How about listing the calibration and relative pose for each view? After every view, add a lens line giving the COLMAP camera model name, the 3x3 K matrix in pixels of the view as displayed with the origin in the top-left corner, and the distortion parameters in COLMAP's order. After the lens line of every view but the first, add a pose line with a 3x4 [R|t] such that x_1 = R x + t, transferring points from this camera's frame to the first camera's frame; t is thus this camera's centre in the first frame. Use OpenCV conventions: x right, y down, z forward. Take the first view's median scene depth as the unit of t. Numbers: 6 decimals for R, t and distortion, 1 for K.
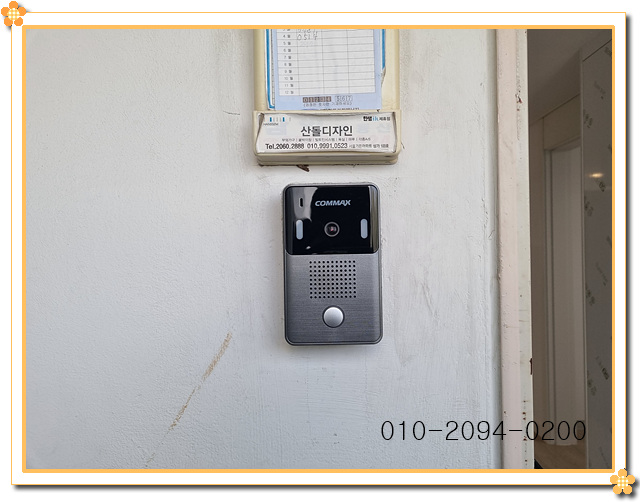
lens RADIAL K [[447.3, 0, 328.5], [0, 447.3, 243.3], [0, 0, 1]] dist [0.011594, -0.012972]
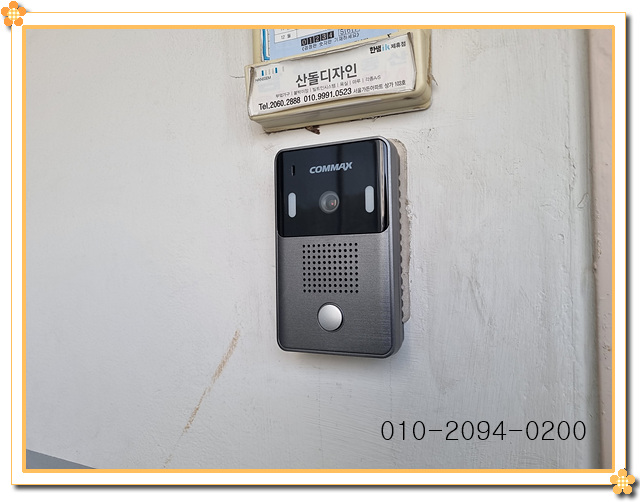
lens RADIAL K [[447.3, 0, 325.2], [0, 447.3, 244.3], [0, 0, 1]] dist [0.011594, -0.012972]
pose [[0.913310, -0.013687, -0.407036, 0.290808], [0.011422, 0.999903, -0.007993, 0.043280], [0.407106, 0.002651, 0.913377, 0.281846]]
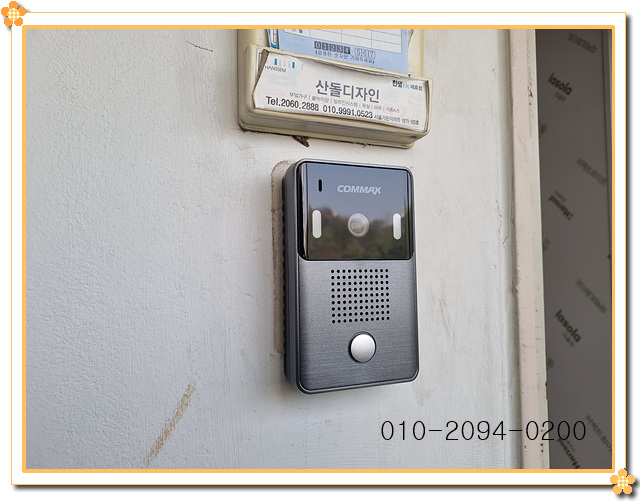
lens RADIAL K [[447.3, 0, 319.5], [0, 447.3, 245.3], [0, 0, 1]] dist [0.011594, -0.012972]
pose [[0.922418, 0.025703, 0.385337, -0.307257], [-0.009337, 0.998975, -0.044284, 0.031148], [-0.386080, 0.037251, 0.921713, 0.337073]]
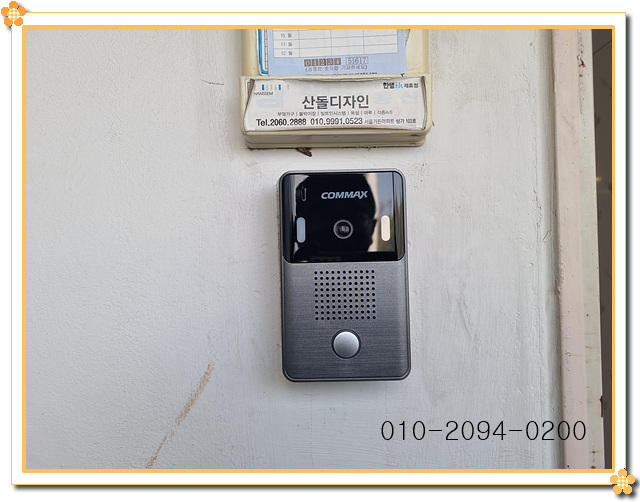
lens RADIAL K [[447.3, 0, 318.1], [0, 447.3, 245.6], [0, 0, 1]] dist [0.011594, -0.012972]
pose [[0.999983, -0.003964, -0.004243, -0.030428], [0.003917, 0.999932, -0.010995, 0.004718], [0.004287, 0.010978, 0.999931, 0.220286]]
